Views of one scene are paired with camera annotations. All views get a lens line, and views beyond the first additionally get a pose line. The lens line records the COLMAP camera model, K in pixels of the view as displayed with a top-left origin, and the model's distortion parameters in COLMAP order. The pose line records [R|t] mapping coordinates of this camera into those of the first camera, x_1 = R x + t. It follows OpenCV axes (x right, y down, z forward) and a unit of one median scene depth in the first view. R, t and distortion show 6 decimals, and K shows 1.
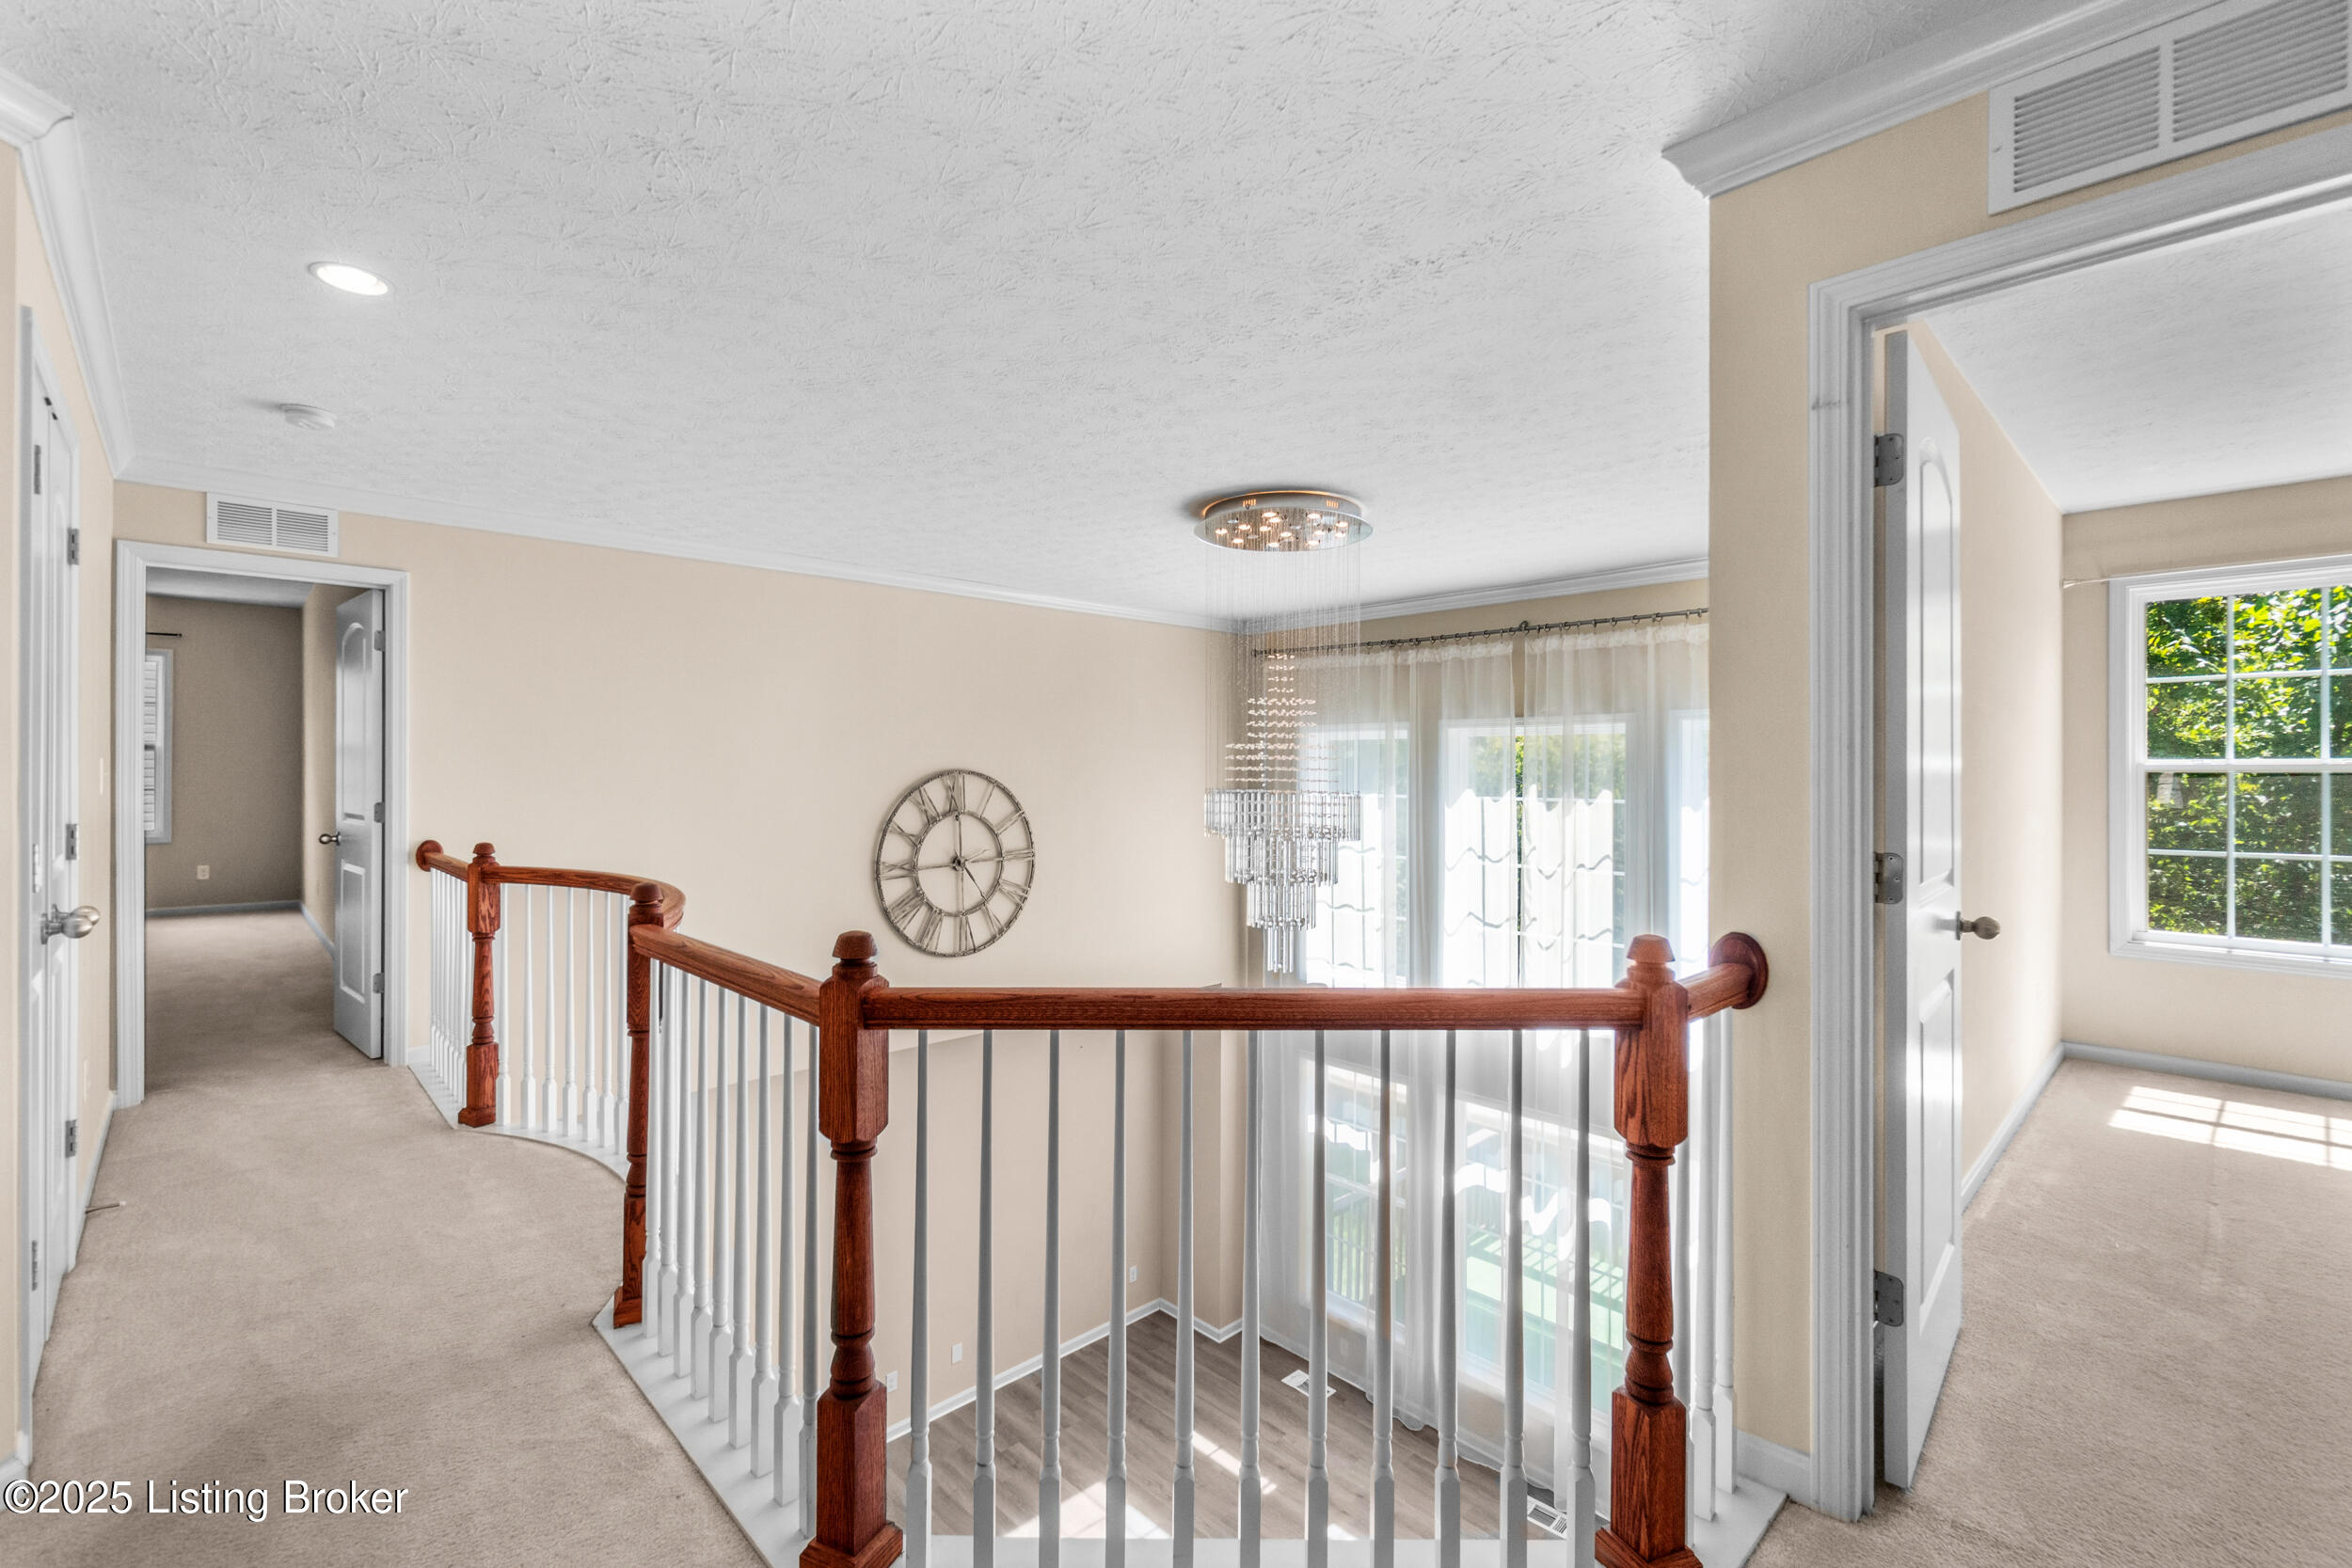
lens RADIAL K [[1024.7, 0, 1157.0], [0, 1024.7, 777.6], [0, 0, 1]] dist [-0.003003, -0.000027]
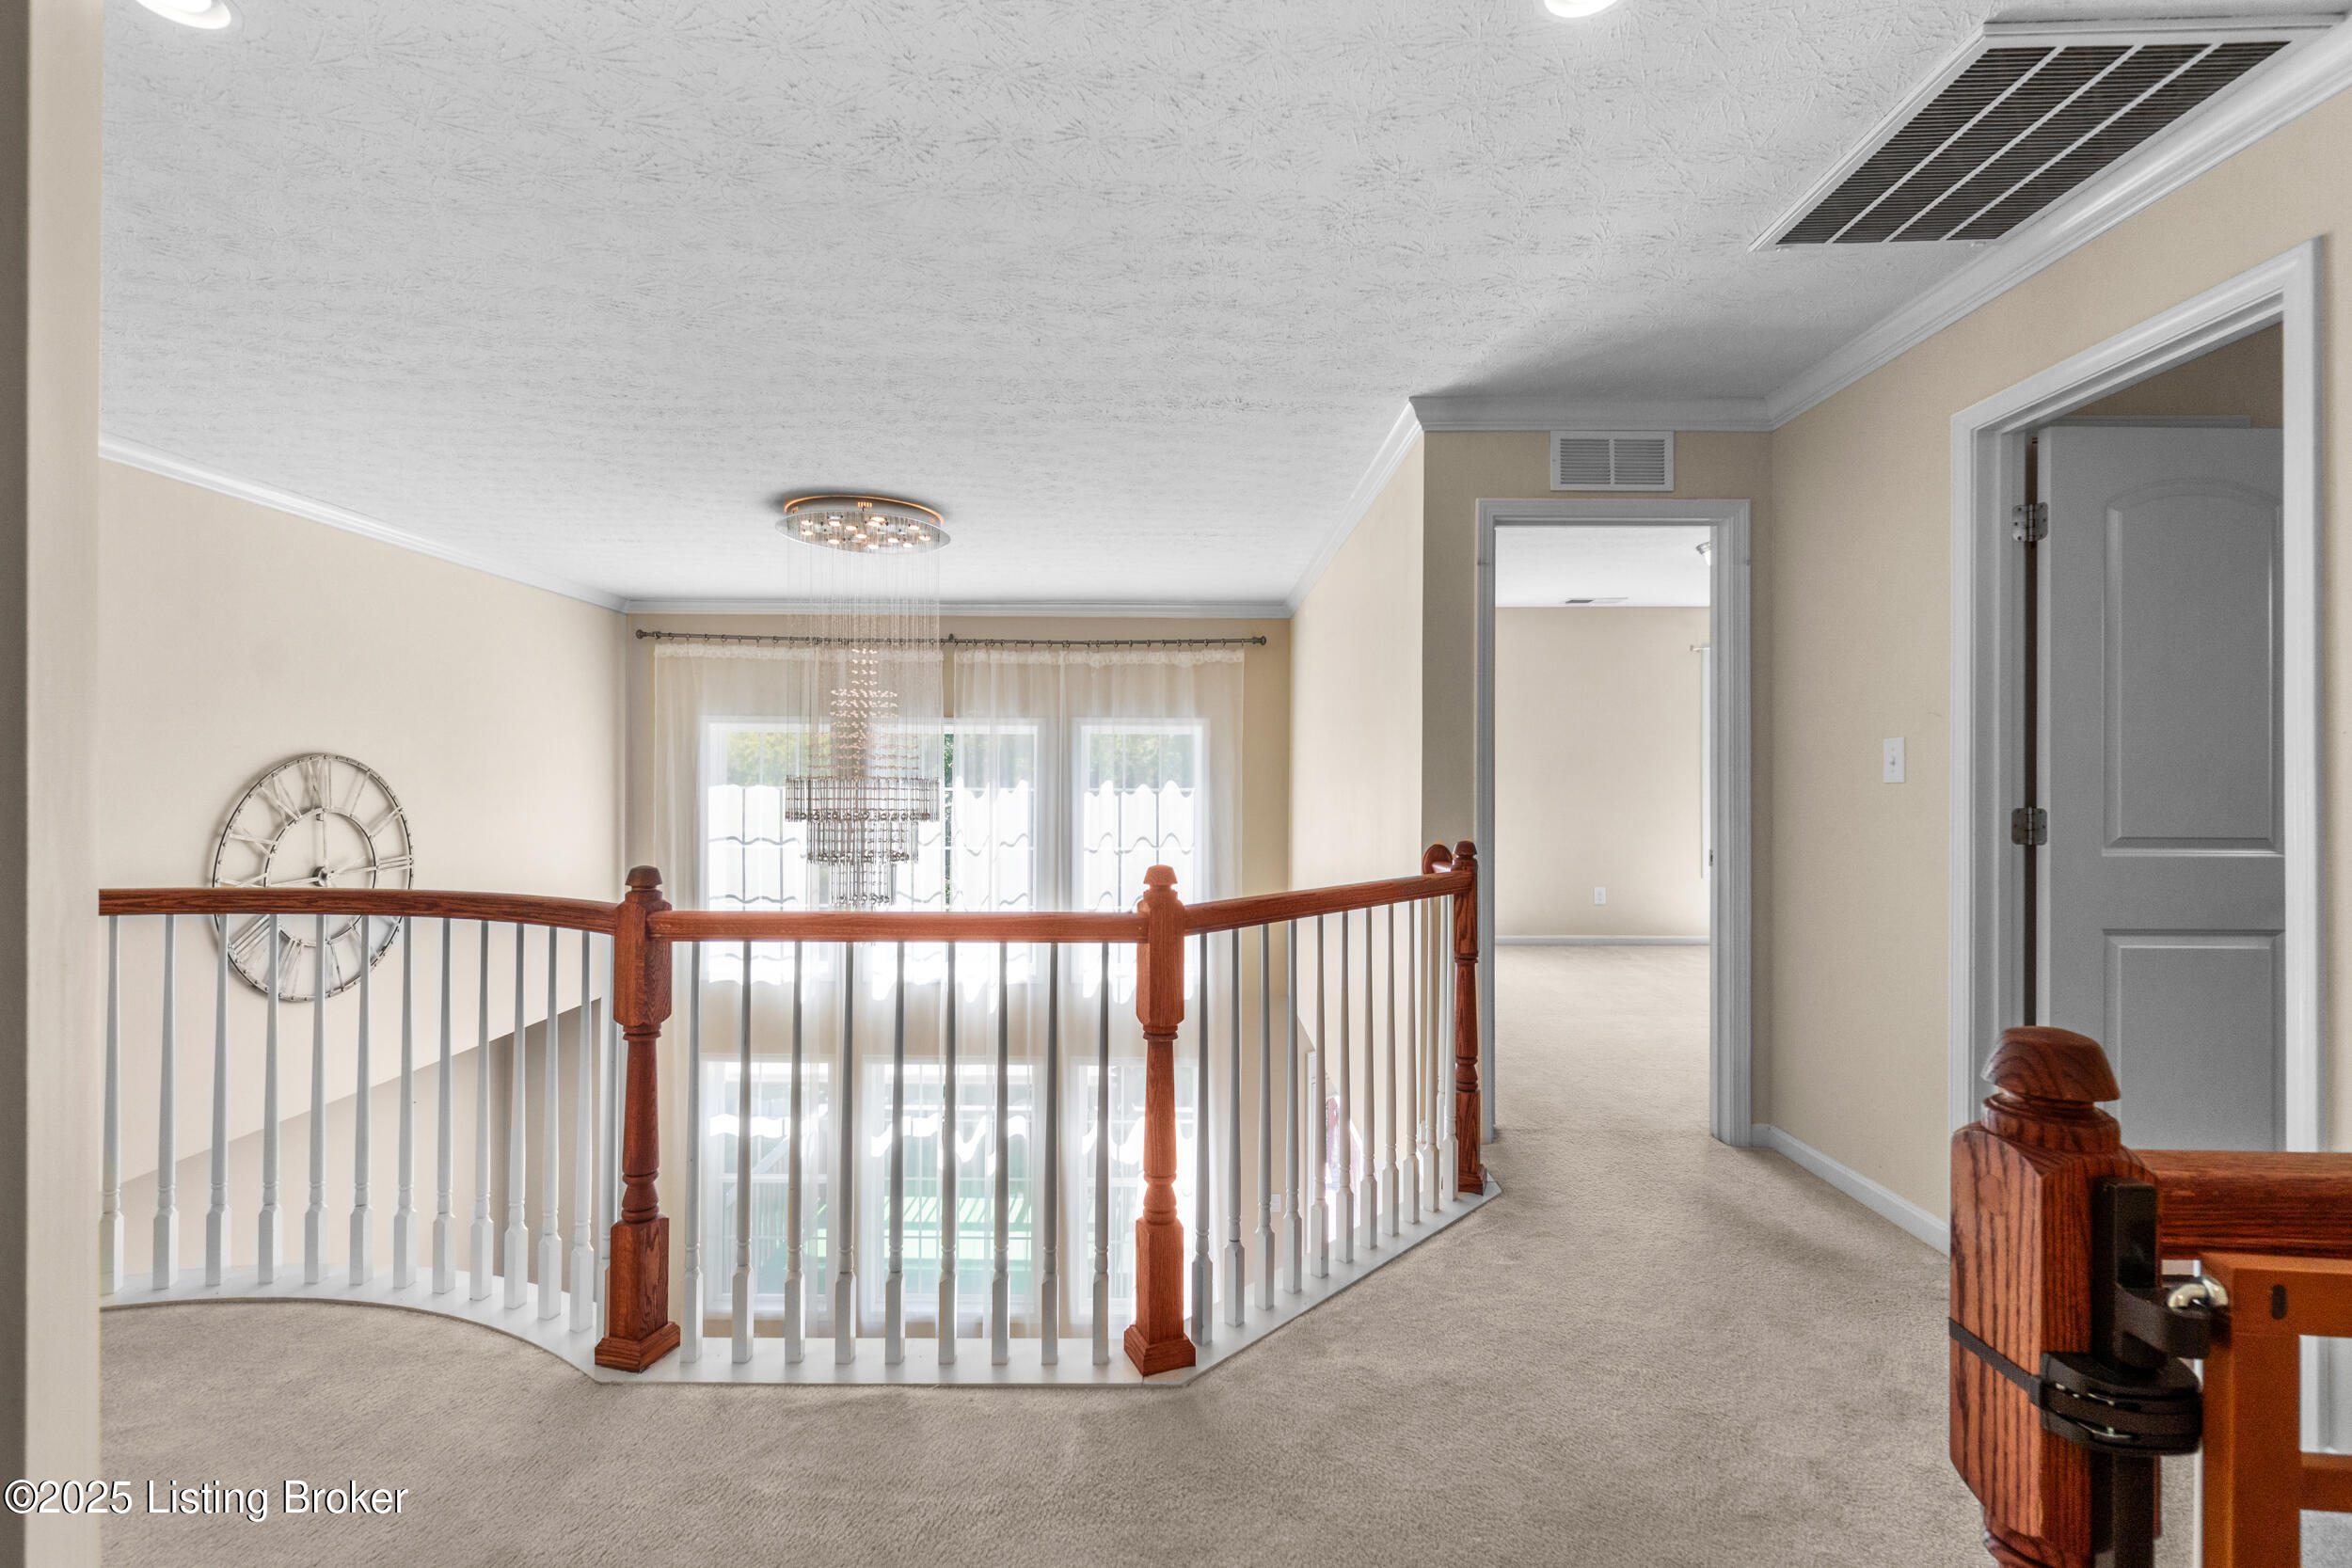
lens RADIAL K [[1024.7, 0, 1157.0], [0, 1024.7, 777.6], [0, 0, 1]] dist [-0.003003, -0.000027]
pose [[0.699812, 0.002729, 0.714322, -0.315650], [-0.001401, 0.999996, -0.002448, 0.011806], [-0.714326, 0.000712, 0.699813, 0.026849]]
